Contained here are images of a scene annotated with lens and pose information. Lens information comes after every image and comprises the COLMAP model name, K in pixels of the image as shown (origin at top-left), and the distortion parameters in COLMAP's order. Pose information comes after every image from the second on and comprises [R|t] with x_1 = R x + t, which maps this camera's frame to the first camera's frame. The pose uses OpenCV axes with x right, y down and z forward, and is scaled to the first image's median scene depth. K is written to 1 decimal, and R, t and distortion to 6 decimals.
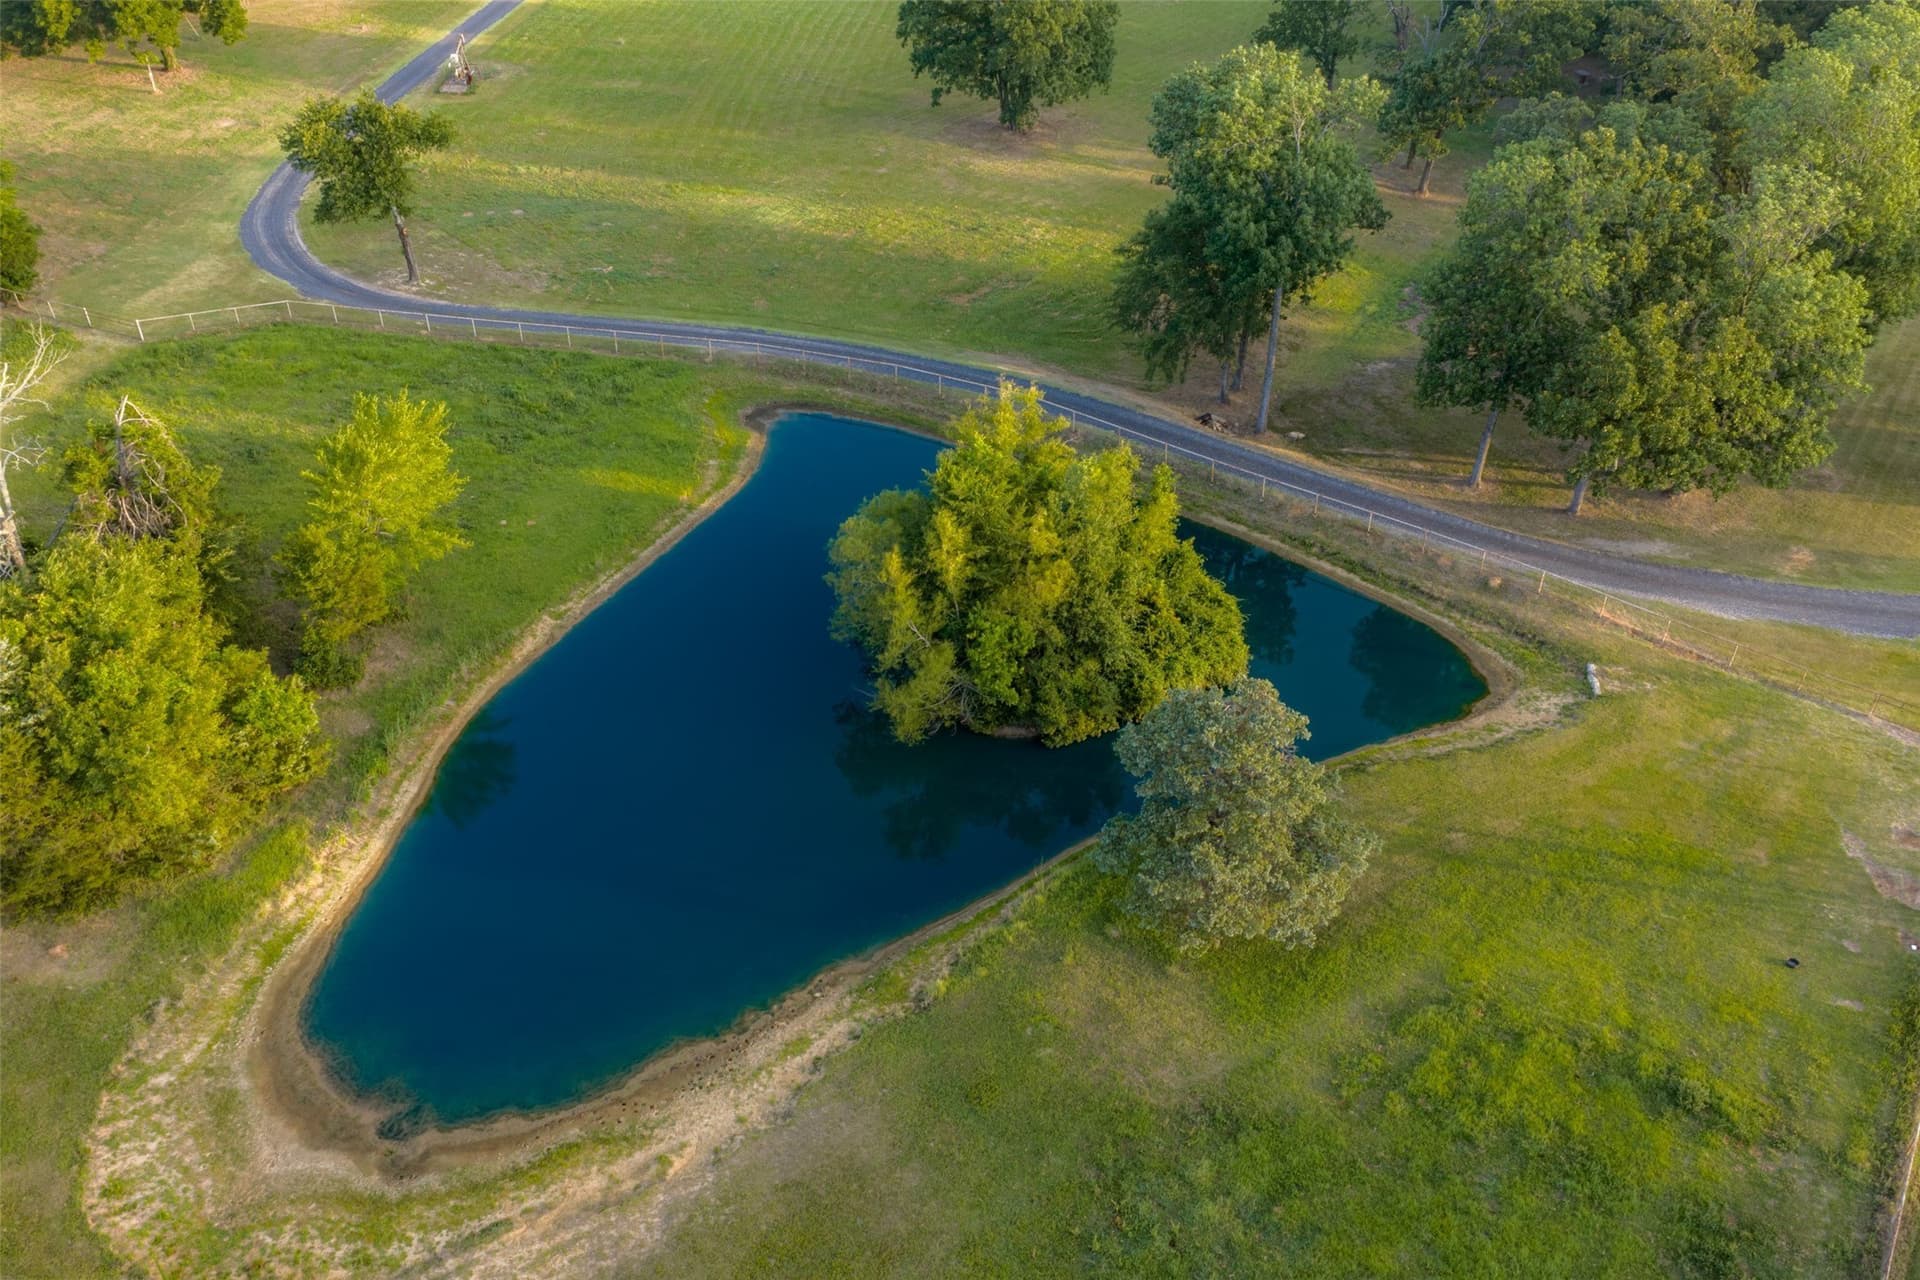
lens RADIAL K [[1595.3, 0, 958.8], [0, 1595.3, 642.8], [0, 0, 1]] dist [0.016839, -0.020265]
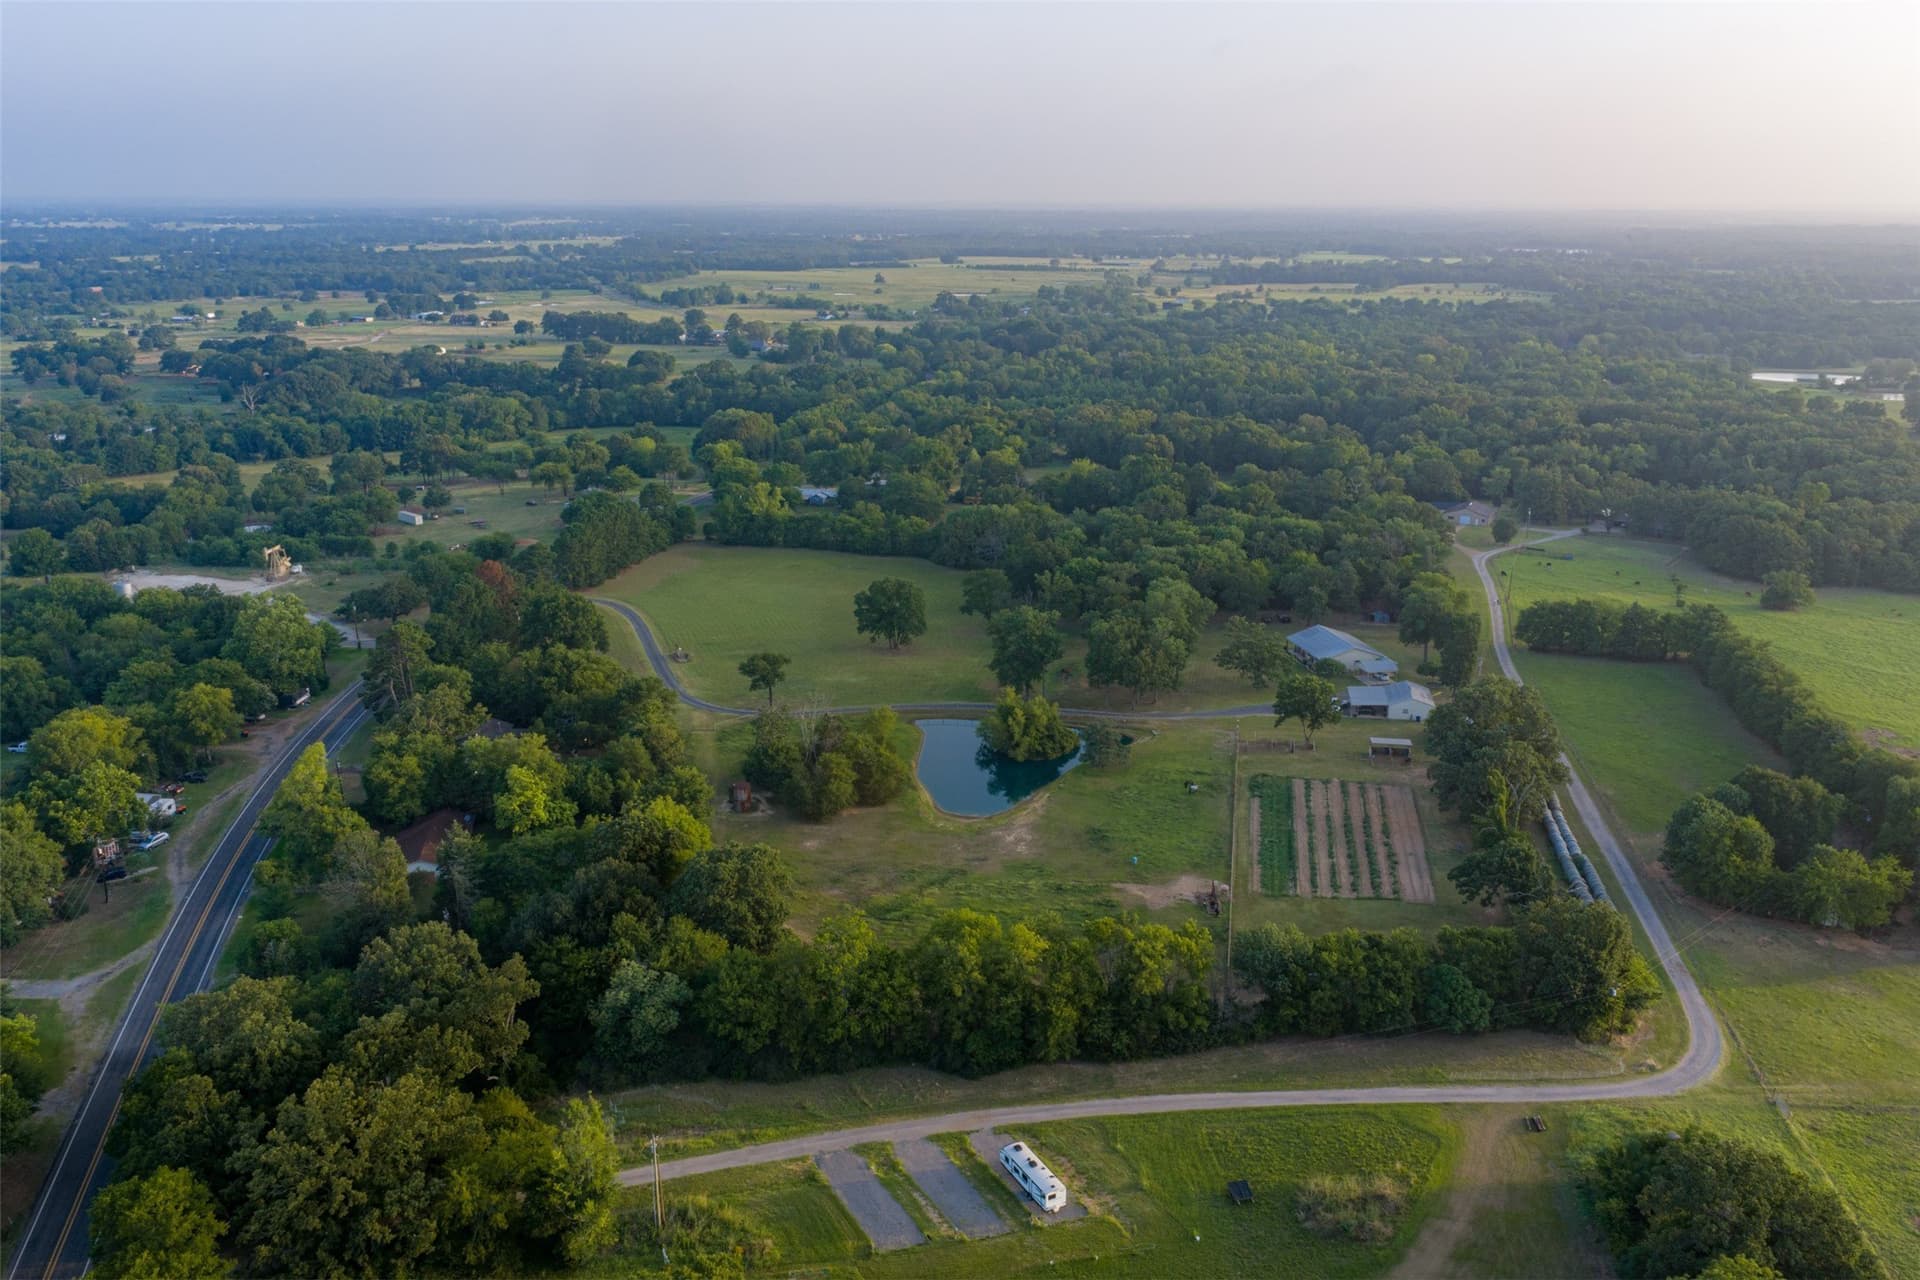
lens RADIAL K [[1595.3, 0, 963.5], [0, 1595.3, 641.5], [0, 0, 1]] dist [0.016839, -0.020265]
pose [[0.916347, -0.116346, 0.383107, -2.096720], [0.242379, 0.922797, -0.299497, 1.192447], [-0.318685, 0.367301, 0.873802, -3.313040]]
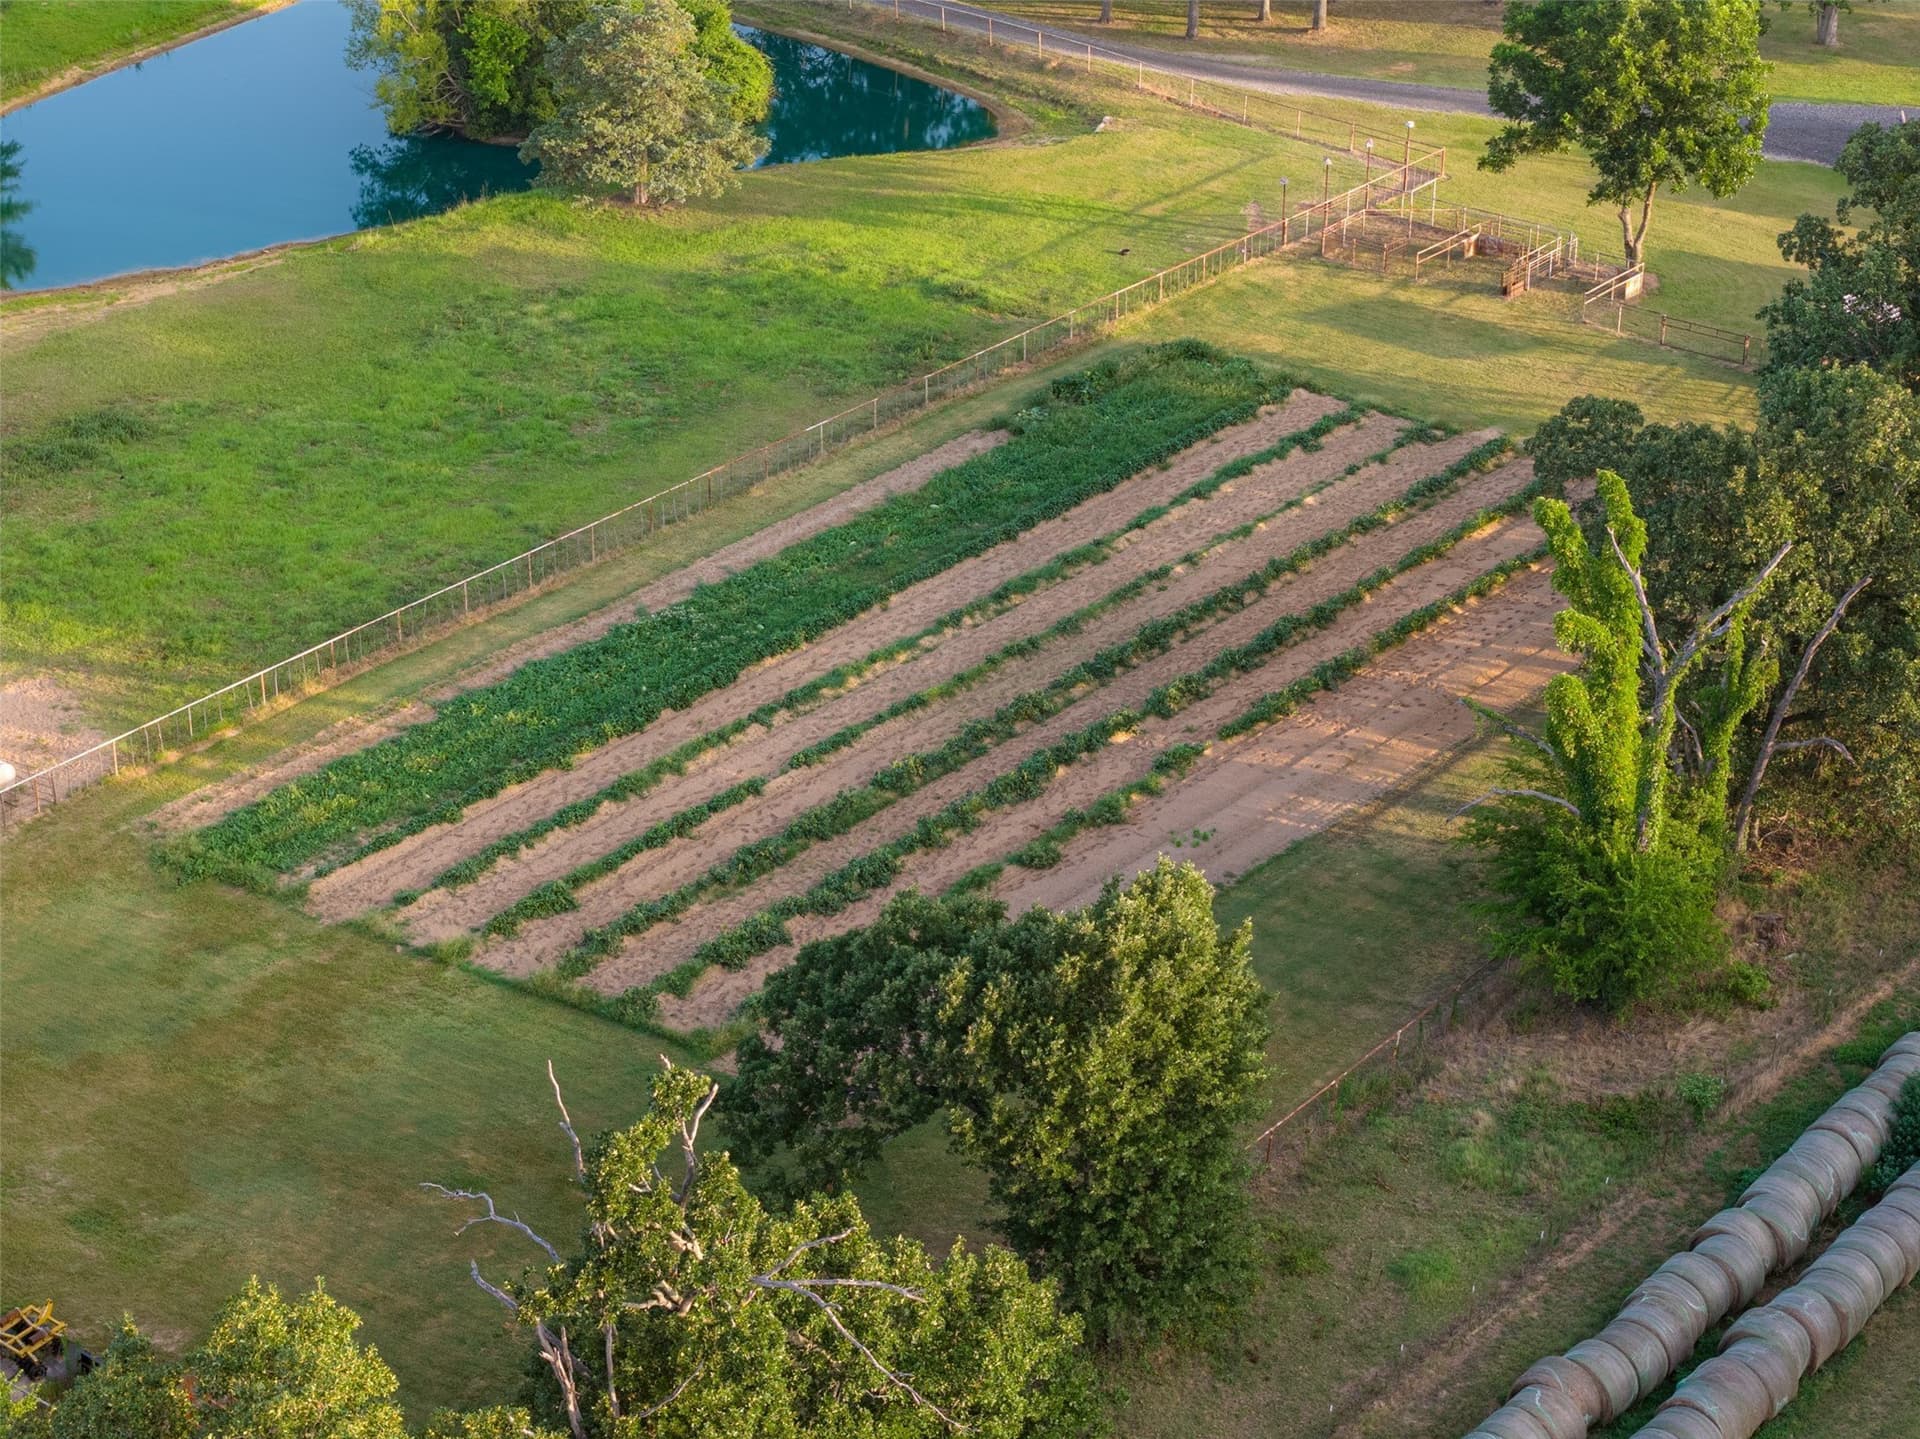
lens RADIAL K [[3826.9, 0, 960.5], [0, 3826.9, 719.2], [0, 0, 1]] dist [-0.135056, 0.000000]
pose [[0.997265, 0.033987, -0.065626, 0.604577], [-0.044155, 0.986077, -0.160322, 0.975962], [0.059264, 0.162782, 0.984881, -1.621353]]
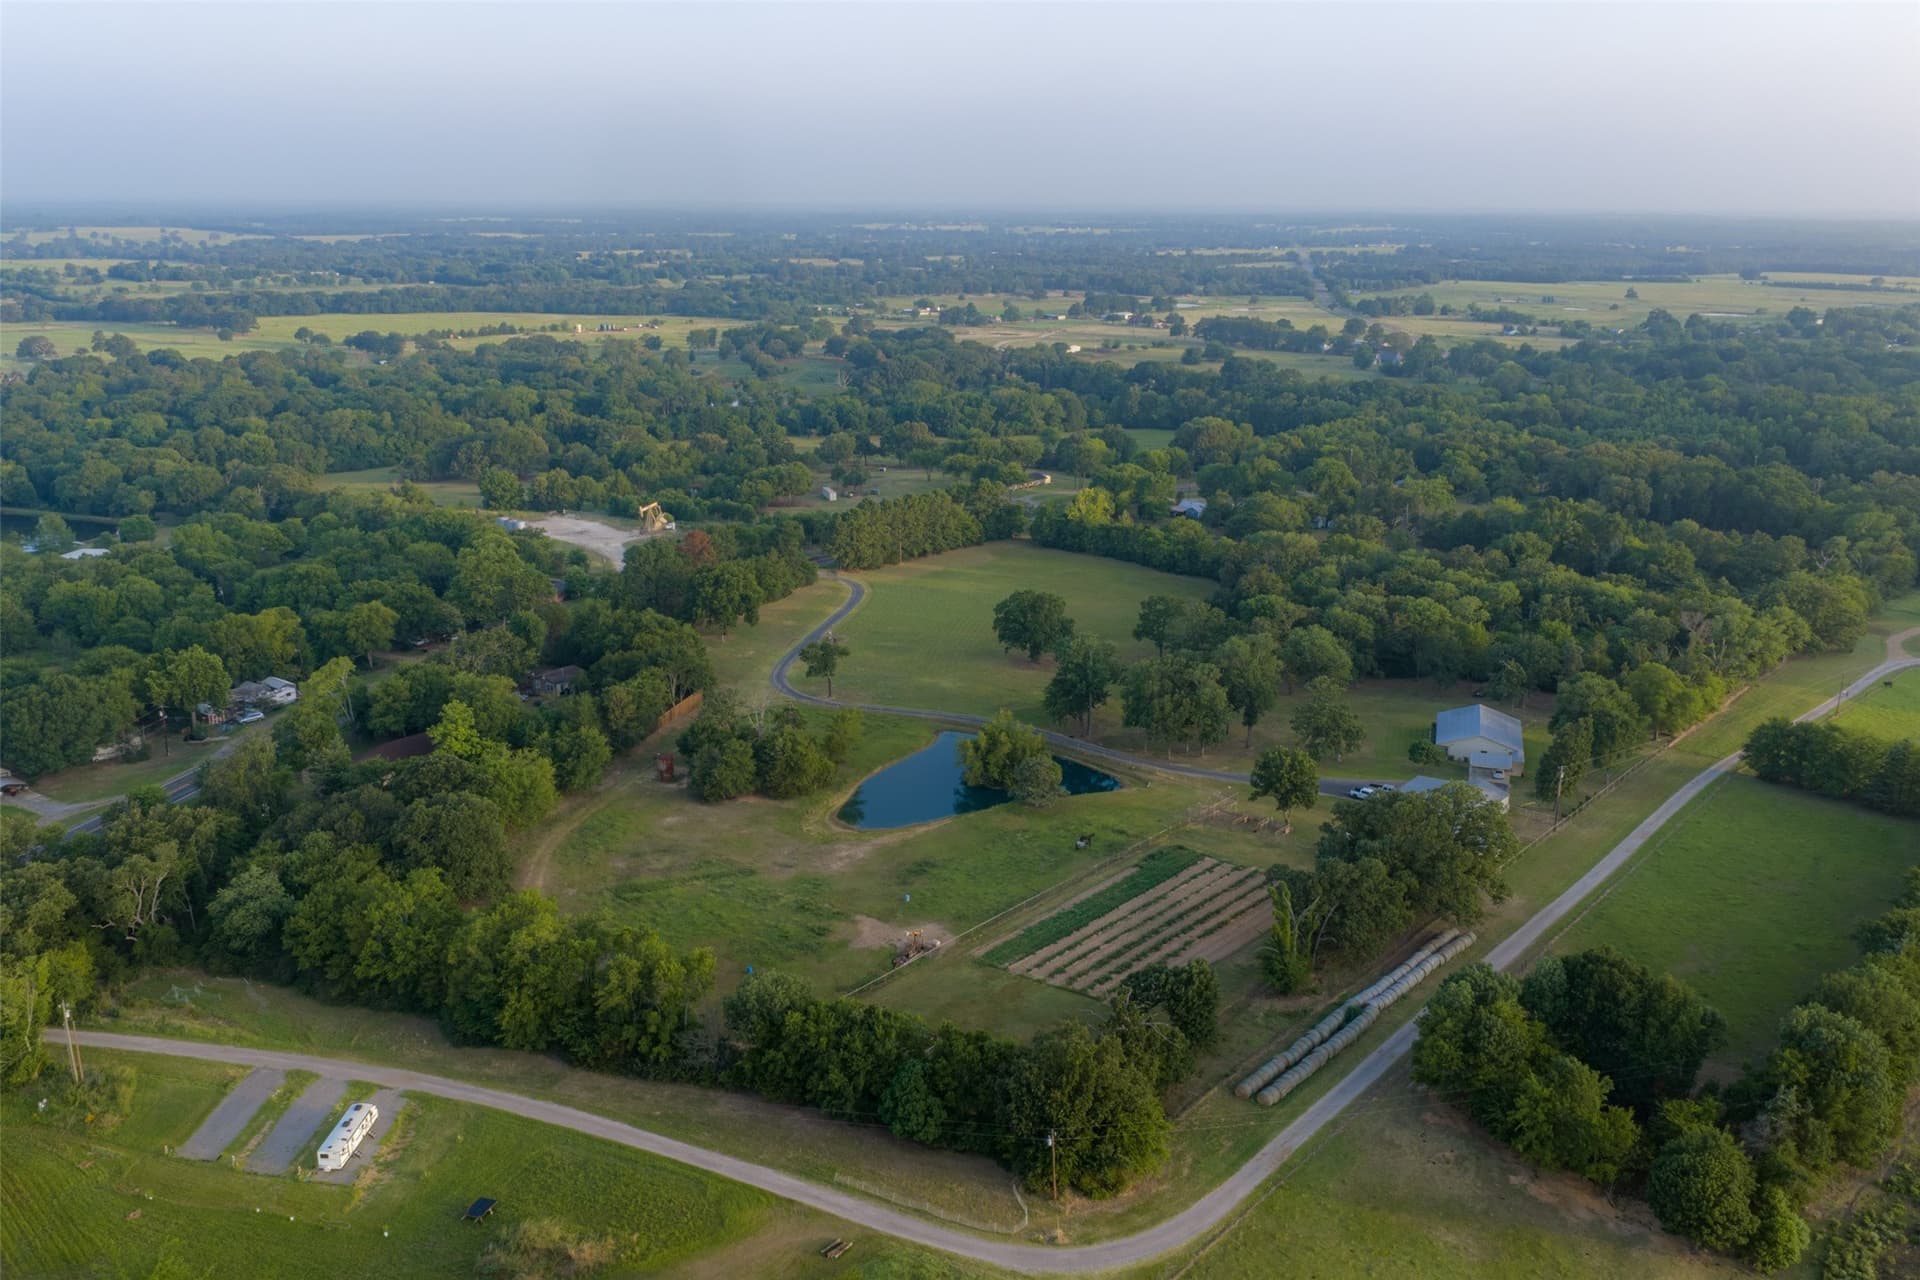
lens RADIAL K [[1595.3, 0, 956.4], [0, 1595.3, 636.6], [0, 0, 1]] dist [0.016839, -0.020265]
pose [[0.994357, 0.021782, -0.103830, 0.413815], [-0.057367, 0.933665, -0.353524, 1.369260], [0.089242, 0.357485, 0.929645, -3.503086]]
